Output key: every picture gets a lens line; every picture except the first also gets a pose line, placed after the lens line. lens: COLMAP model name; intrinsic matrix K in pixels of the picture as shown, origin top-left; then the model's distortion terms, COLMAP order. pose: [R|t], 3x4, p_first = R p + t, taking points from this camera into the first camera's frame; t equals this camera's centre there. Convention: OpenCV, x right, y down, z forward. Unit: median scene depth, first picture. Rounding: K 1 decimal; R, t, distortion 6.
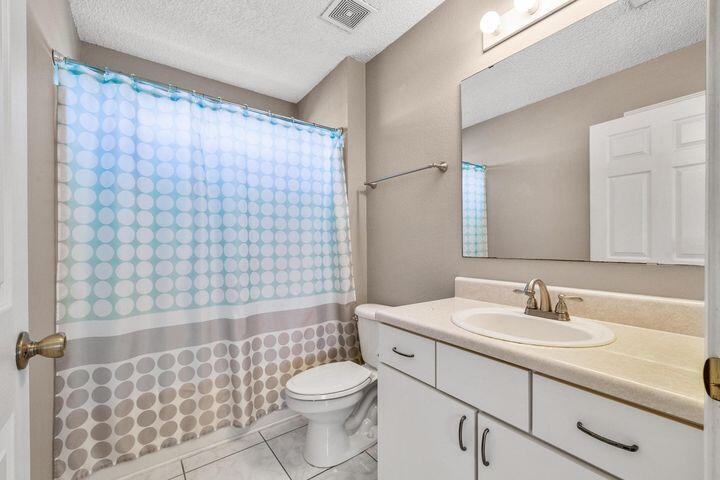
lens RADIAL K [[304.8, 0, 359.9], [0, 304.8, 243.2], [0, 0, 1]] dist [0.000708, -0.000124]
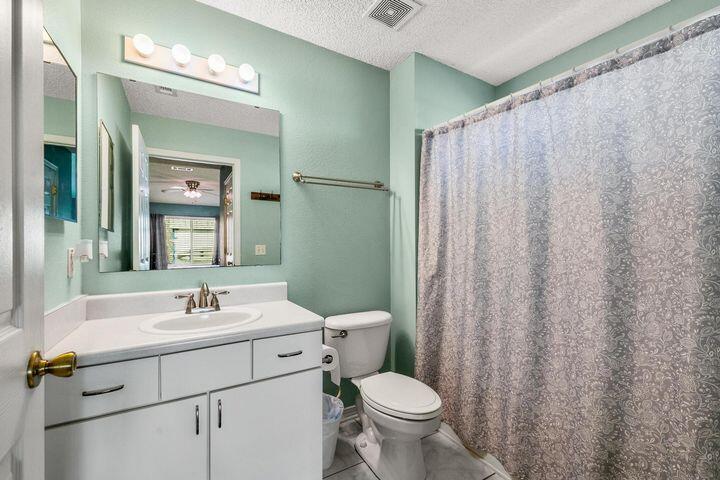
lens RADIAL K [[304.8, 0, 358.8], [0, 304.8, 240.7], [0, 0, 1]] dist [0.000708, -0.000124]
pose [[0.076988, 0.003887, 0.997024, -0.806997], [0.005820, 0.999974, -0.004348, -0.065814], [-0.997015, 0.006137, 0.076963, 0.287280]]
